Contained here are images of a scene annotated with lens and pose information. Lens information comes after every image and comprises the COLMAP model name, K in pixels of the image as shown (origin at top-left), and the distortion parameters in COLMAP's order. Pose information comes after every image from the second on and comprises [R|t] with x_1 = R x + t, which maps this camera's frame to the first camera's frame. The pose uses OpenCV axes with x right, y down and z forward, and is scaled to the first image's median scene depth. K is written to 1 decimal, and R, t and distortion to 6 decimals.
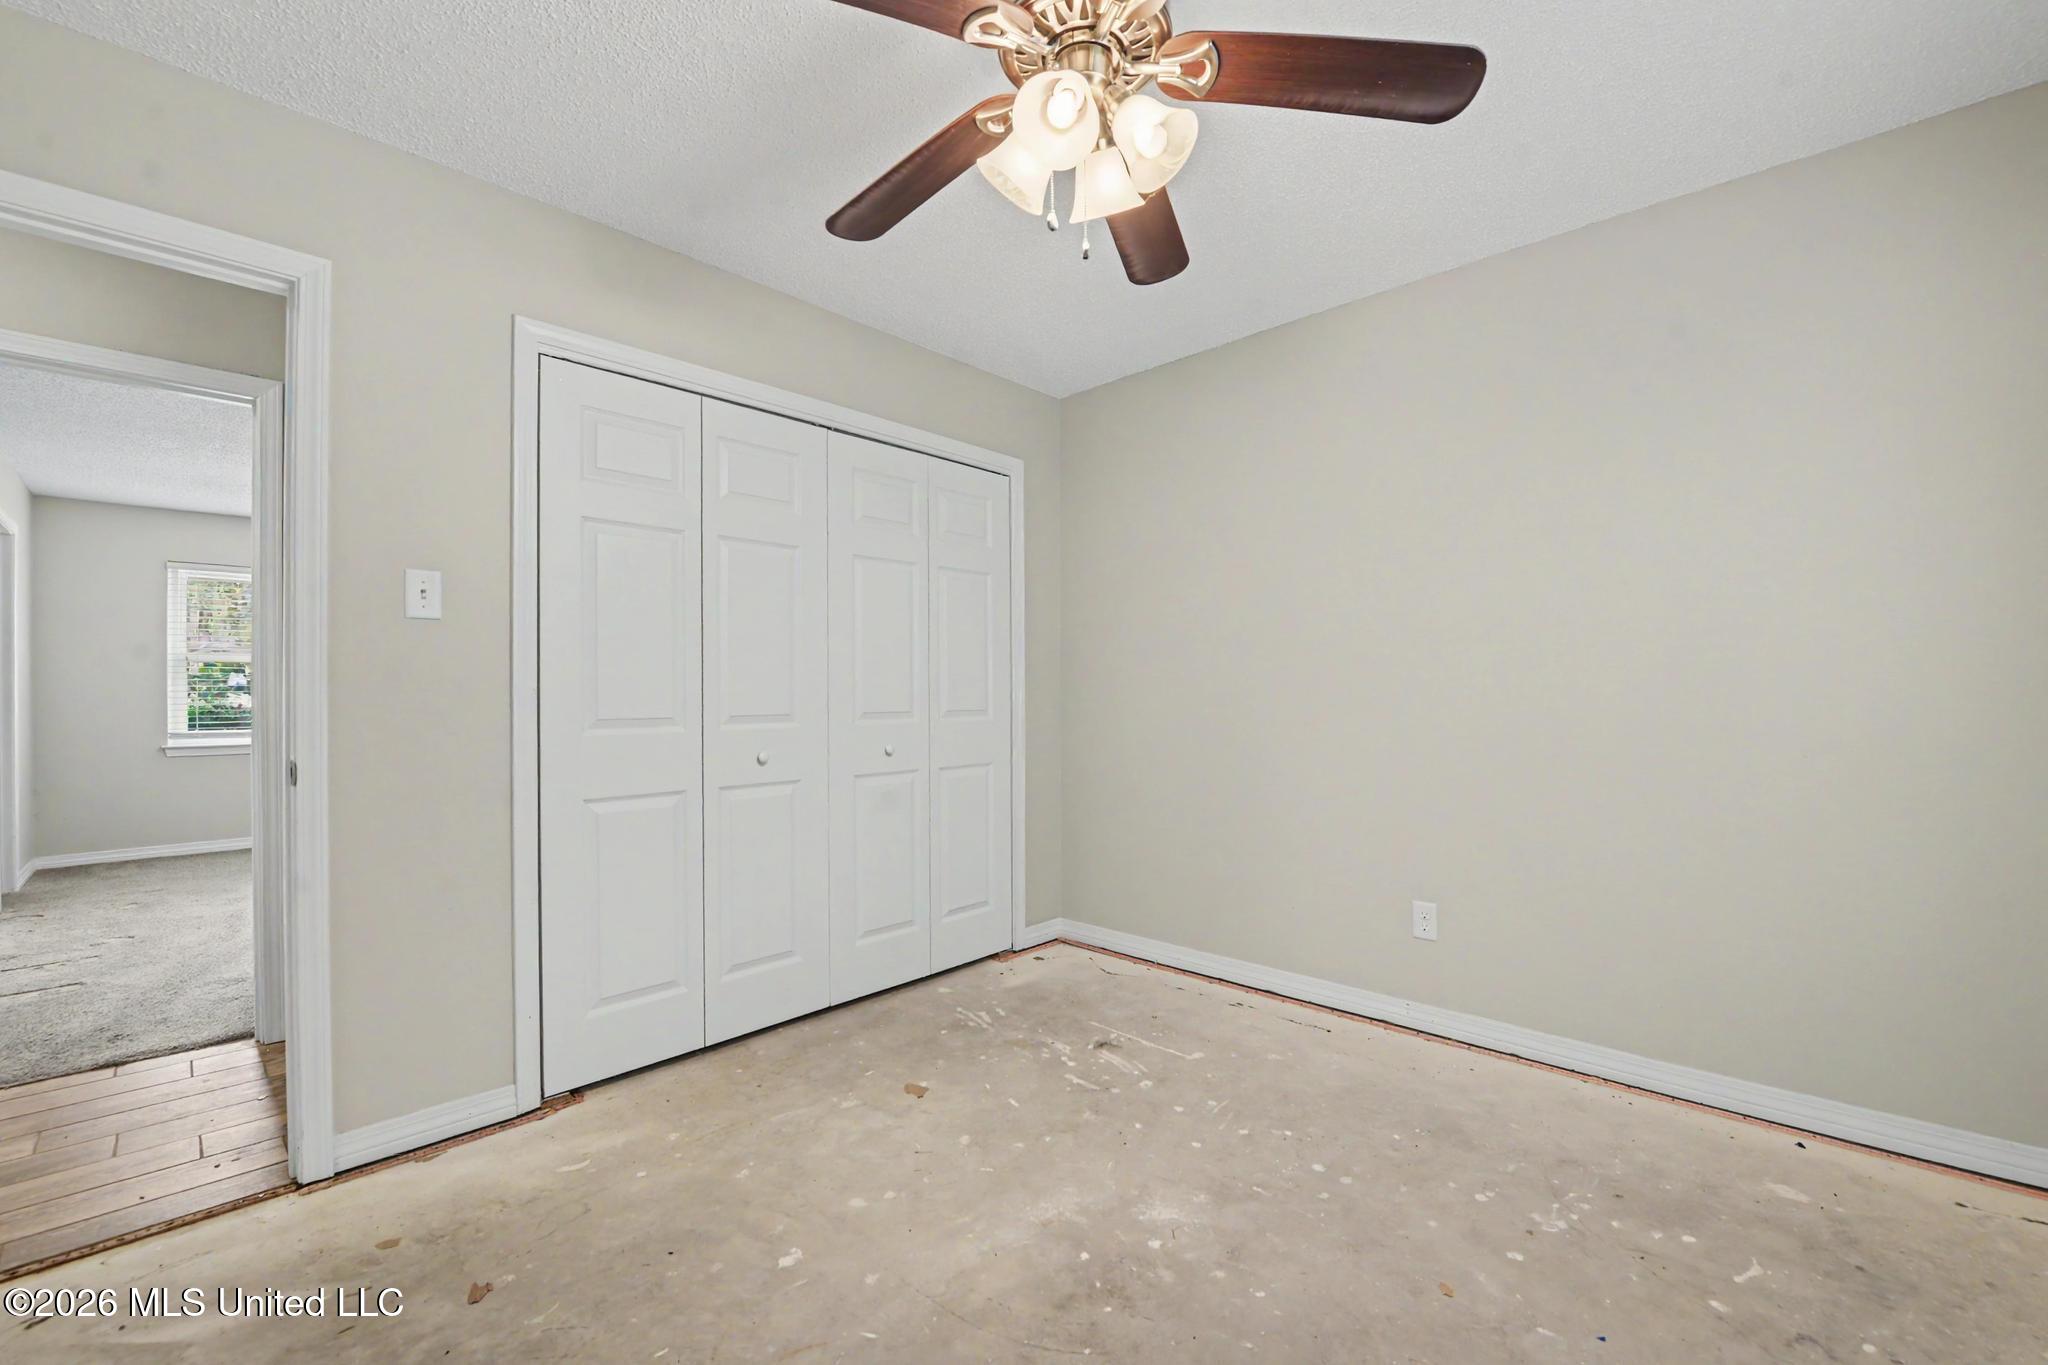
lens RADIAL K [[822.1, 0, 1024.0], [0, 822.1, 682.5], [0, 0, 1]] dist [-0.017911, -0.000204]
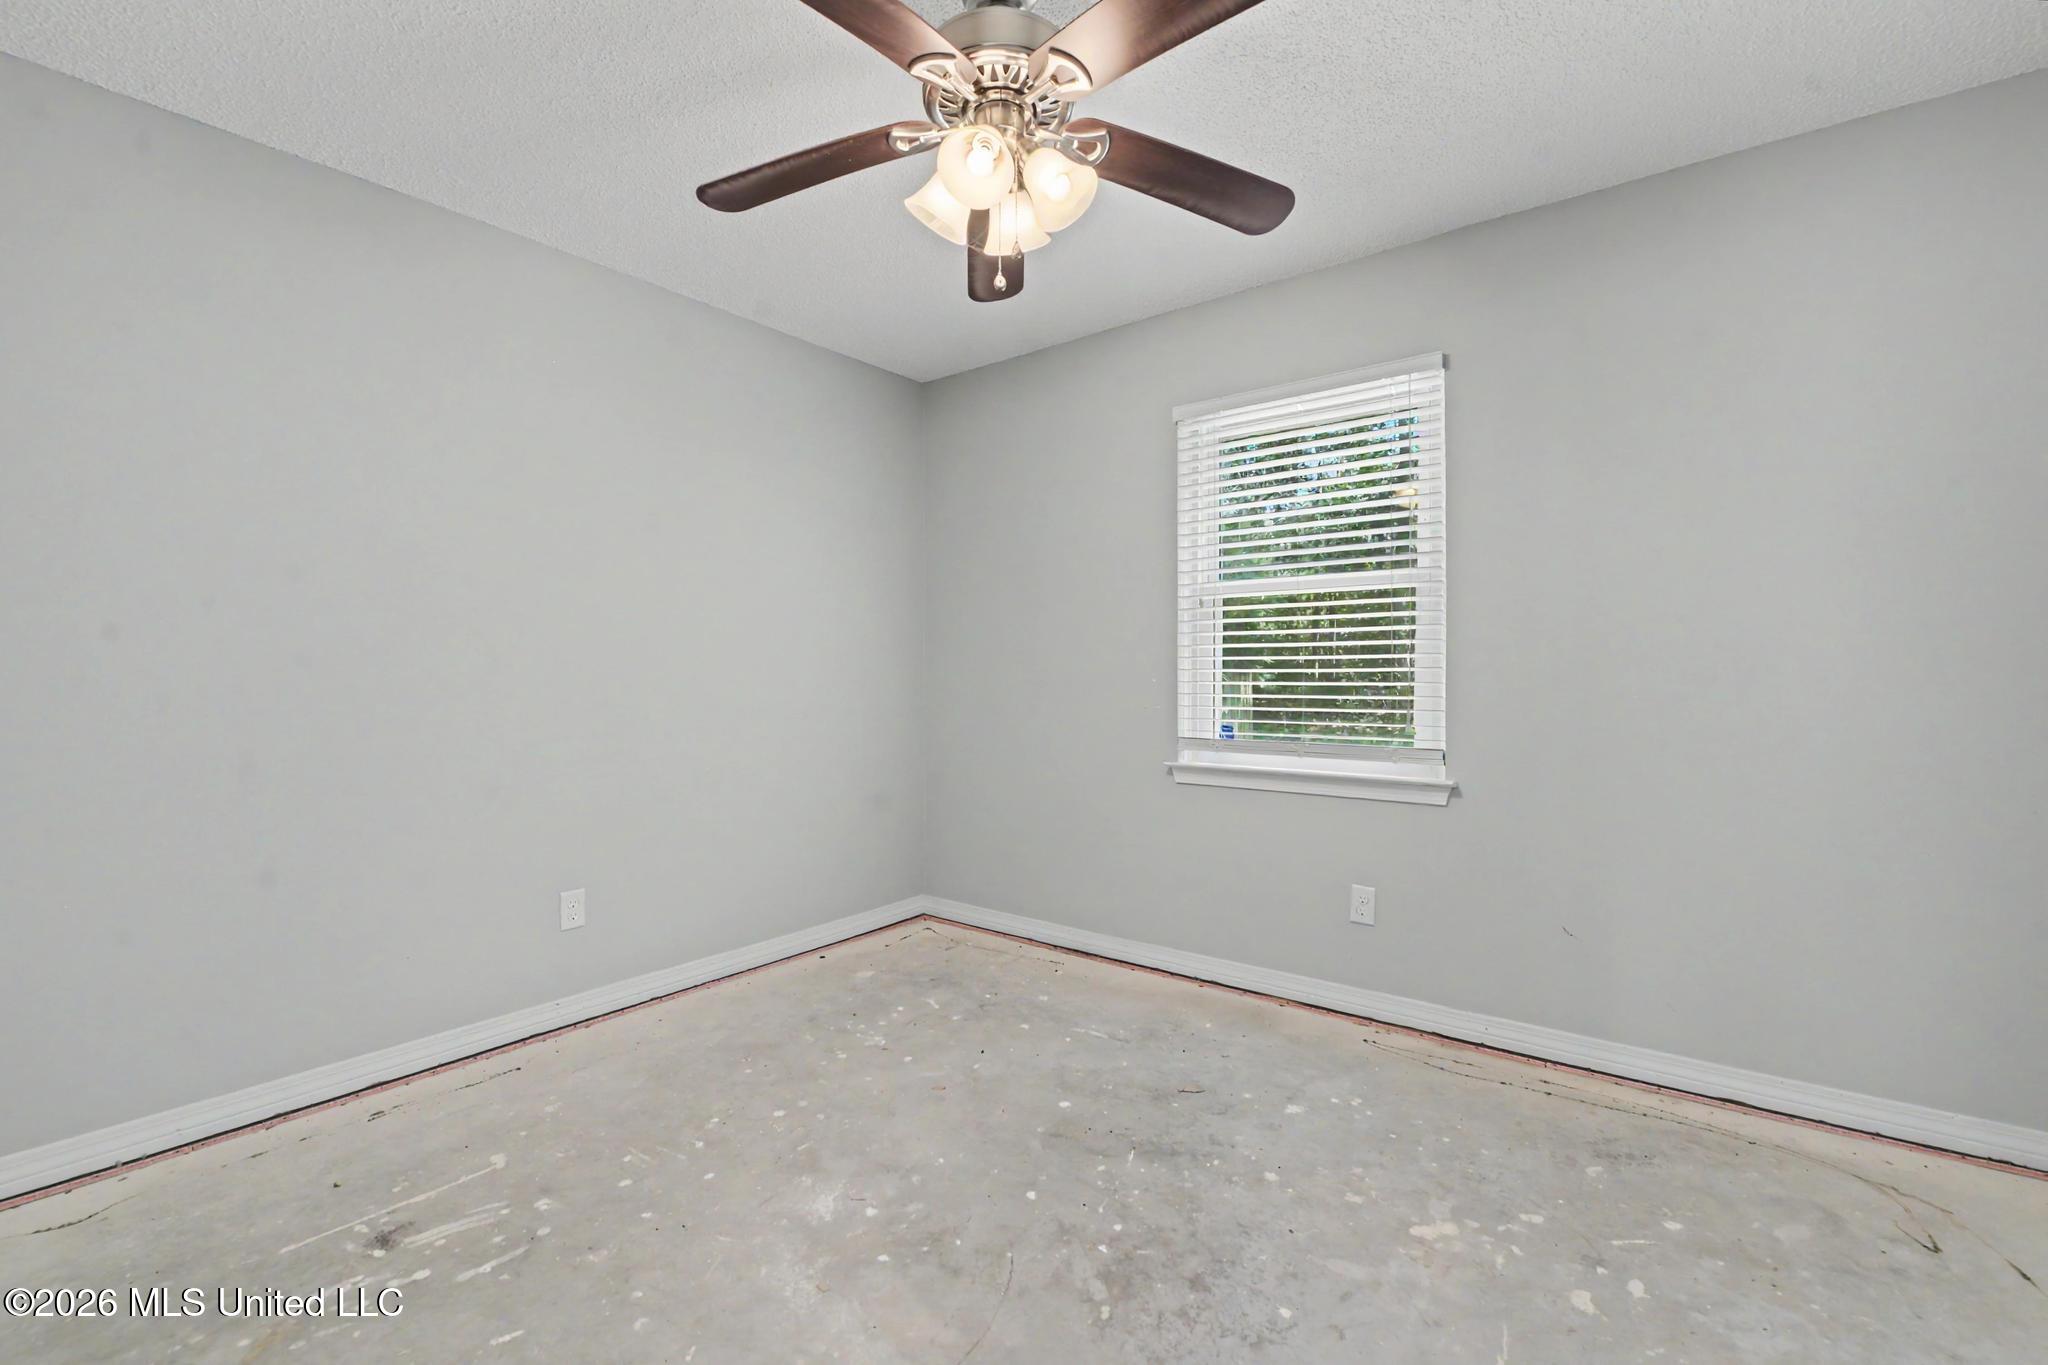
lens RADIAL K [[872.6, 0, 1027.4], [0, 872.6, 670.9], [0, 0, 1]] dist [-0.022038, -0.000027]
pose [[-0.106743, 0.008617, 0.994249, -0.810755], [-0.007256, 0.999929, -0.009445, 0.026489], [-0.994260, -0.008222, -0.106673, 0.811313]]
